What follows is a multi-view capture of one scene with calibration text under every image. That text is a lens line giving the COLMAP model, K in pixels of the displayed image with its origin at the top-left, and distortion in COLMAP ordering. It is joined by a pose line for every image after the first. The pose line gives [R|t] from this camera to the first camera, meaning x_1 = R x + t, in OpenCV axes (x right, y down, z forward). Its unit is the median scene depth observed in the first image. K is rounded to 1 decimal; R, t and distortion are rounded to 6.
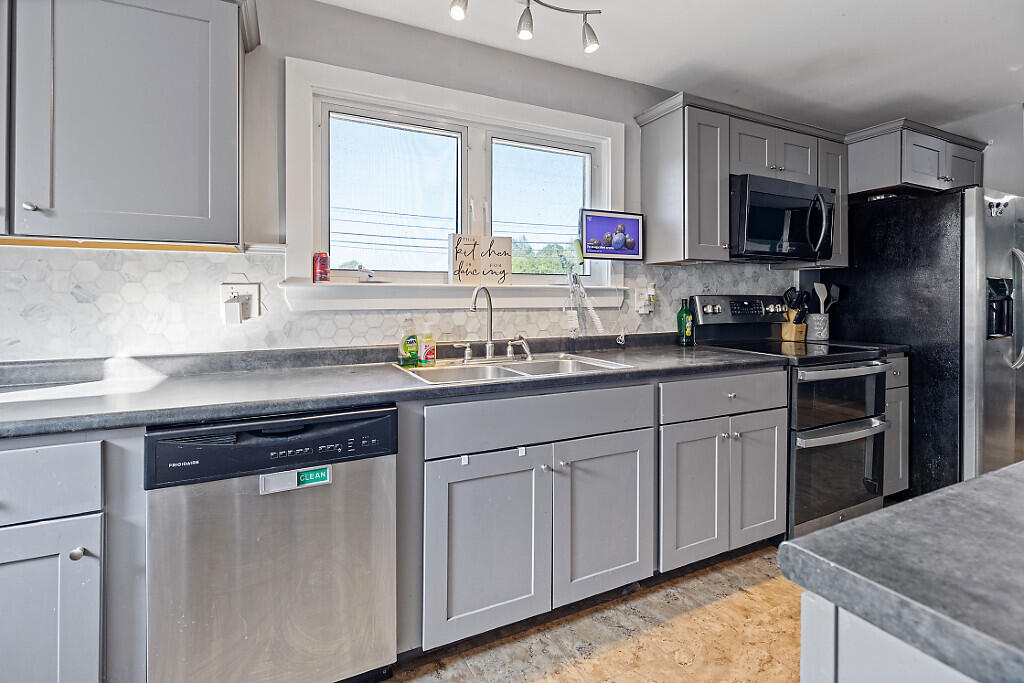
lens RADIAL K [[469.6, 0, 505.8], [0, 469.6, 302.0], [0, 0, 1]] dist [-0.001006, -0.000585]
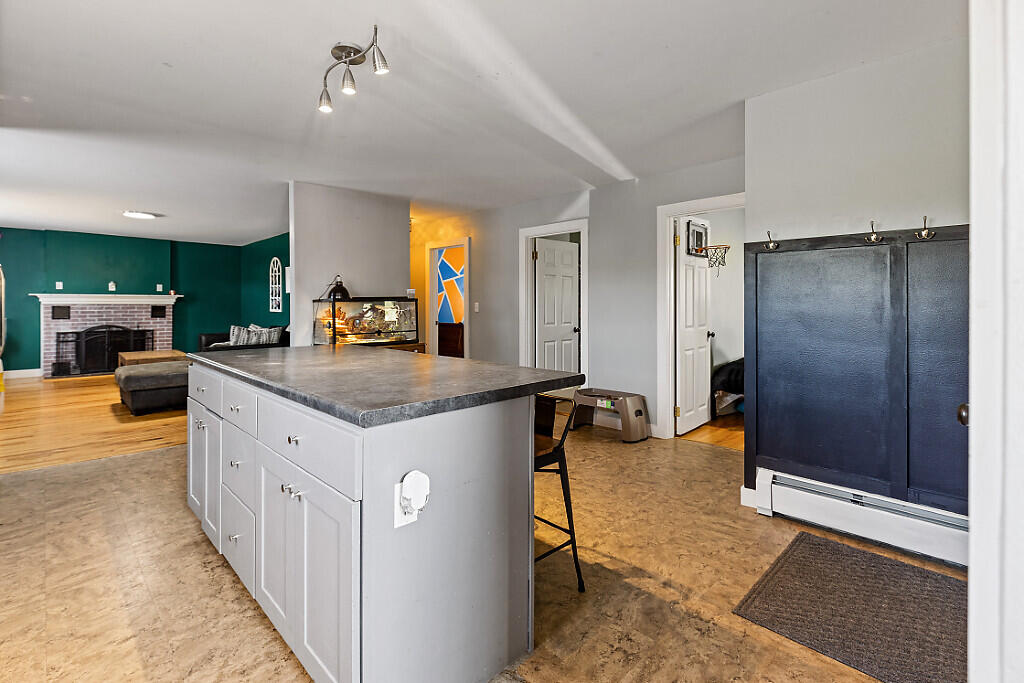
lens RADIAL K [[469.6, 0, 504.1], [0, 469.6, 309.4], [0, 0, 1]] dist [-0.001006, -0.000585]
pose [[-0.325711, -0.007973, 0.945436, -0.413689], [-0.001053, 0.999967, 0.008070, -0.003077], [-0.945469, 0.001633, -0.325709, 0.254018]]
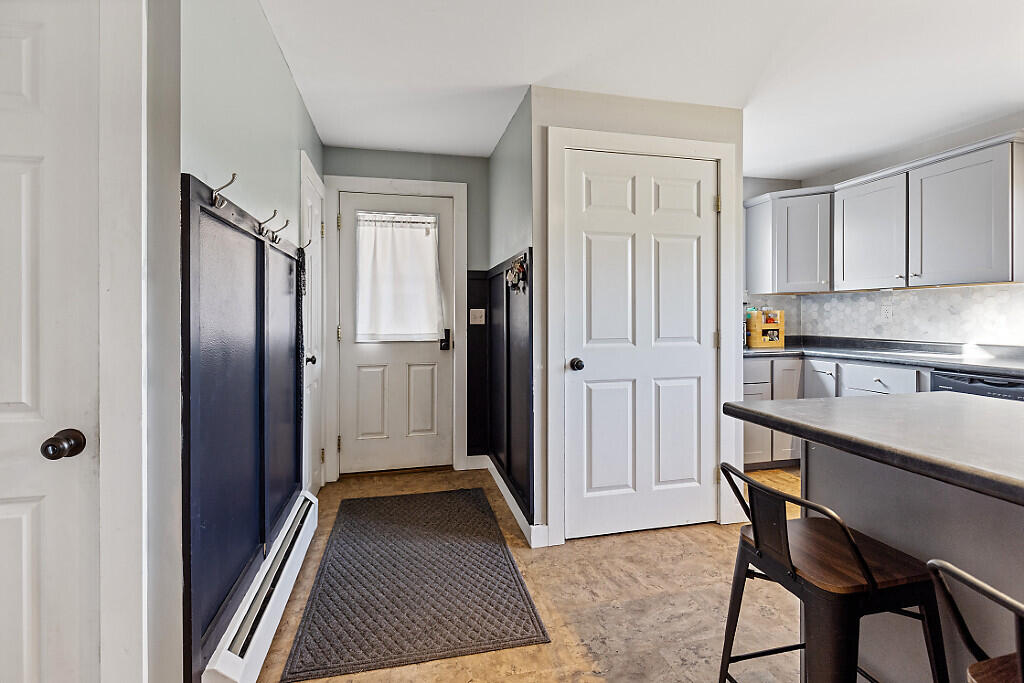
lens RADIAL K [[469.6, 0, 510.3], [0, 469.6, 316.7], [0, 0, 1]] dist [-0.001006, -0.000585]
pose [[-0.205426, 0.008432, -0.978636, 1.043511], [0.006276, 0.999954, 0.007298, -0.011674], [0.978653, -0.004643, -0.205469, -0.310760]]
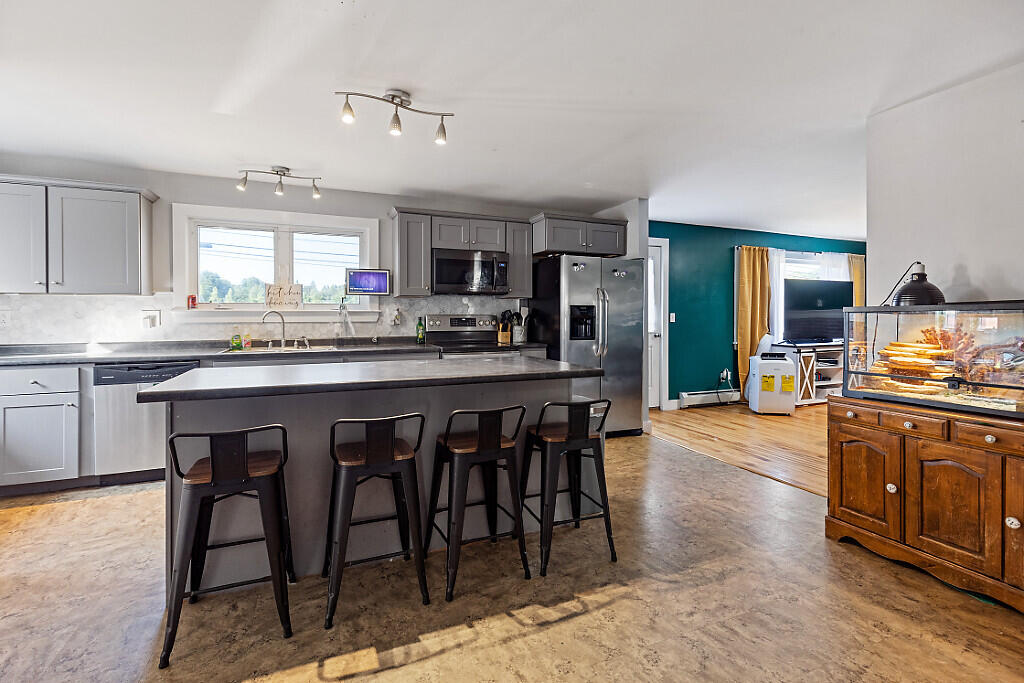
lens RADIAL K [[469.6, 0, 507.8], [0, 469.6, 320.4], [0, 0, 1]] dist [-0.001006, -0.000585]
pose [[0.999109, 0.001479, -0.042183, 0.970030], [-0.001172, 0.999973, 0.007282, -0.008494], [0.042193, -0.007226, 0.999083, -0.903248]]
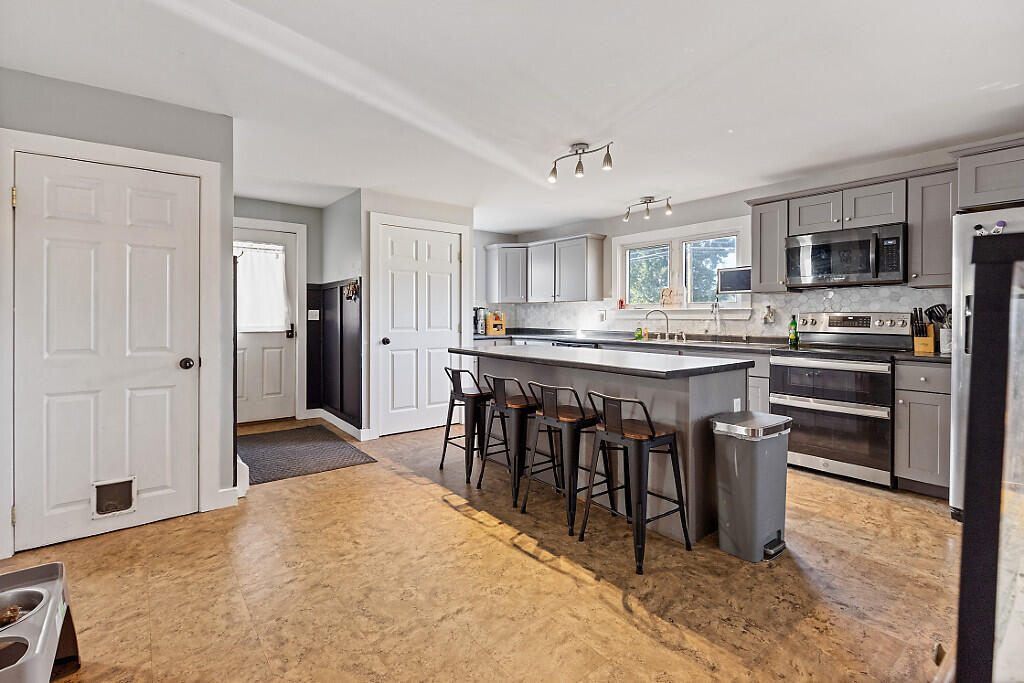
lens RADIAL K [[469.6, 0, 507.0], [0, 469.6, 321.2], [0, 0, 1]] dist [-0.001006, -0.000585]
pose [[0.224175, 0.016290, -0.974413, 2.084678], [-0.002501, 0.999867, 0.016140, -0.011074], [0.974546, -0.001182, 0.224186, -0.329762]]
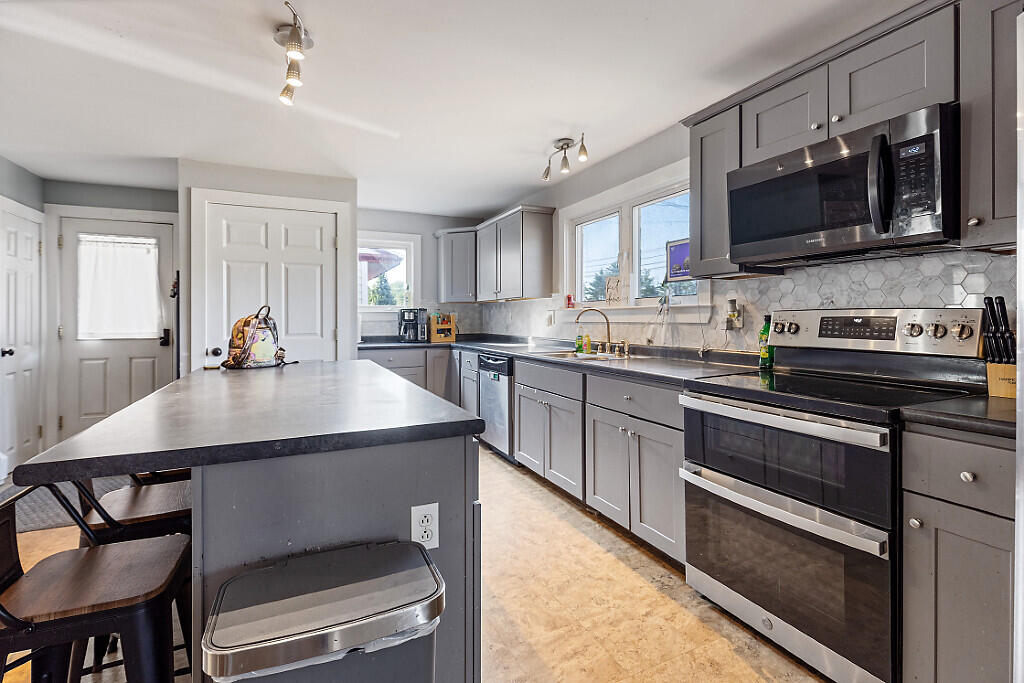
lens RADIAL K [[469.6, 0, 512.9], [0, 469.6, 320.6], [0, 0, 1]] dist [-0.001006, -0.000585]
pose [[-0.001885, 0.009519, -0.999953, 1.546108], [0.004243, 0.999946, 0.009511, -0.007829], [0.999989, -0.004225, -0.001926, 0.668707]]
